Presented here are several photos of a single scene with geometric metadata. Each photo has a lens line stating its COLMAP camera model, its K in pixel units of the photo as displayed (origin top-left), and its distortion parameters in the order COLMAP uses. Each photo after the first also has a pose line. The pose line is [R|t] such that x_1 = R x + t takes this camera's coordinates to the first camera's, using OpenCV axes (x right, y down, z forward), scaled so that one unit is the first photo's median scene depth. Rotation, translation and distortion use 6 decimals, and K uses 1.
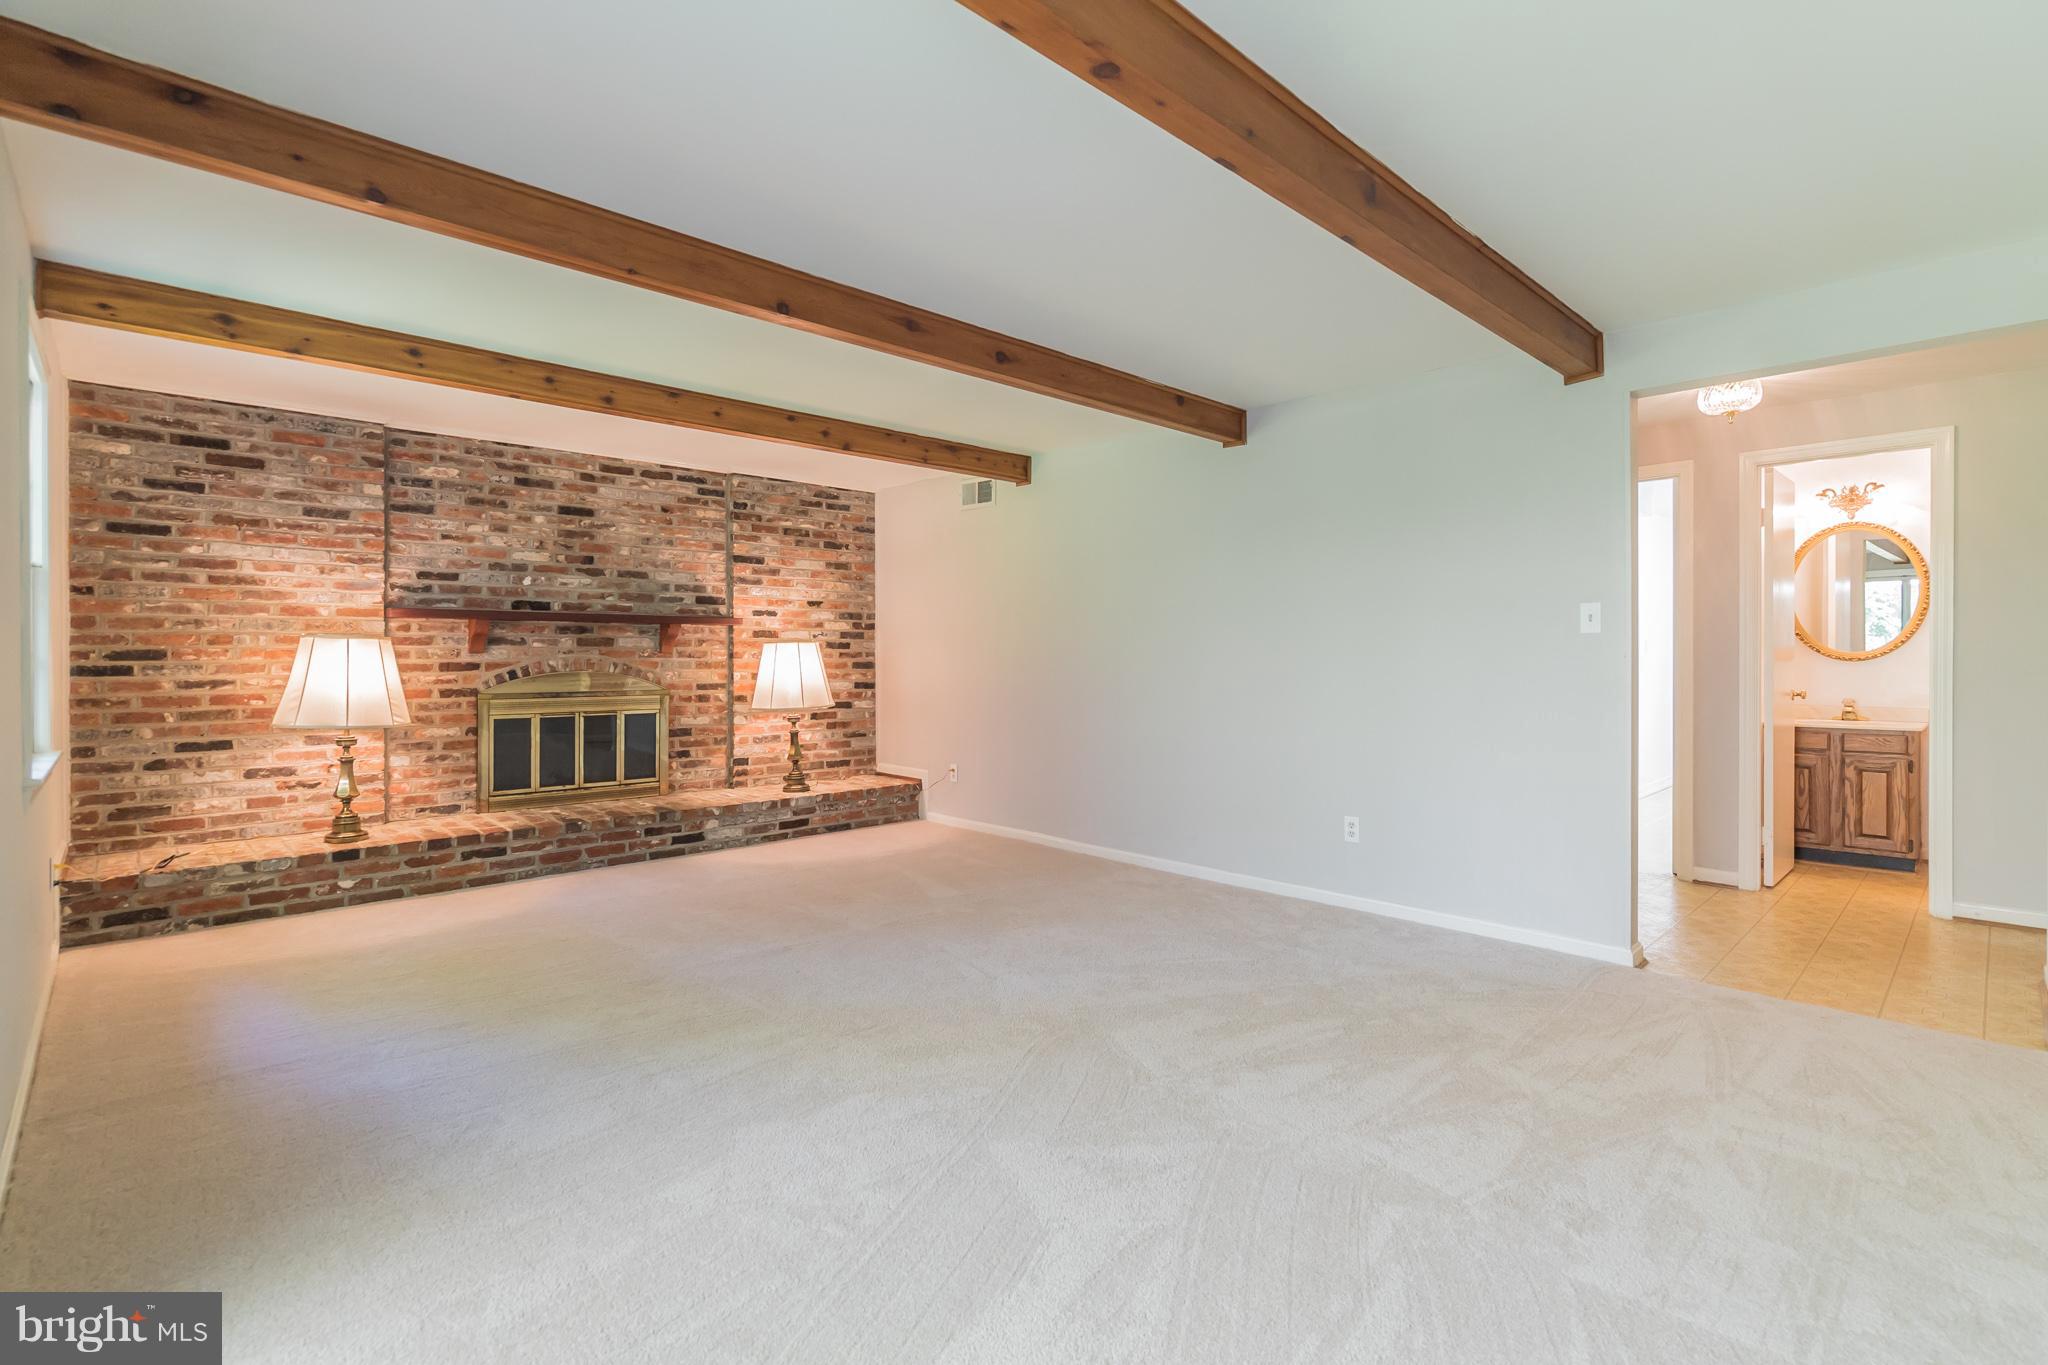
lens RADIAL K [[923.8, 0, 1025.7], [0, 923.8, 674.6], [0, 0, 1]] dist [-0.004762, 0.000142]
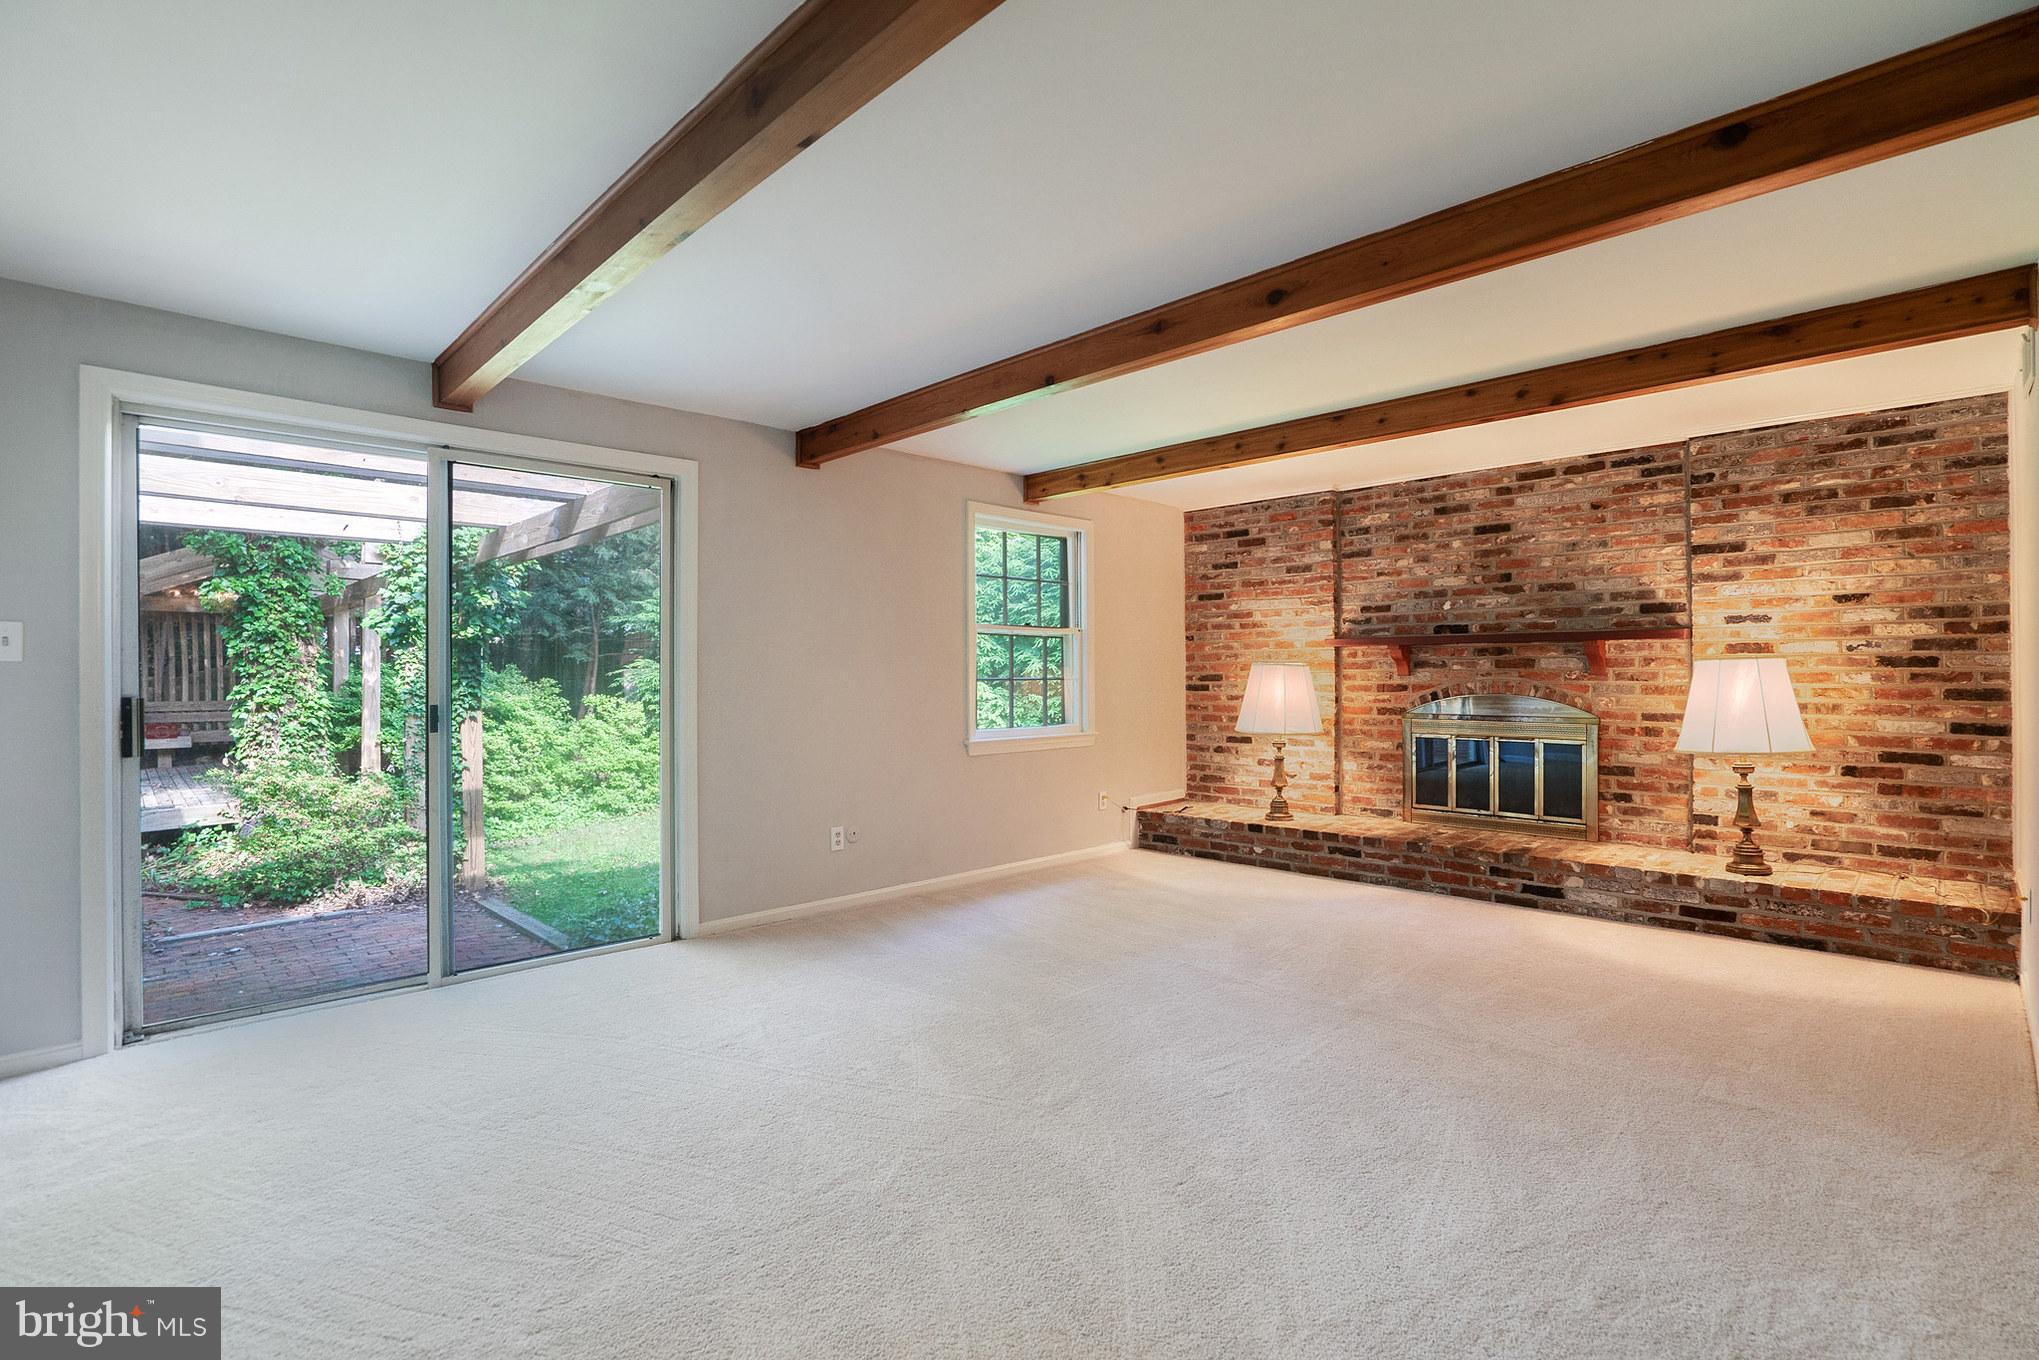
lens RADIAL K [[919.8, 0, 1021.2], [0, 919.8, 672.2], [0, 0, 1]] dist [-0.004762, 0.000142]
pose [[0.068962, -0.006916, -0.997595, 0.436455], [-0.020703, 0.999751, -0.008362, -0.008237], [0.997404, 0.021229, 0.068802, 0.437747]]
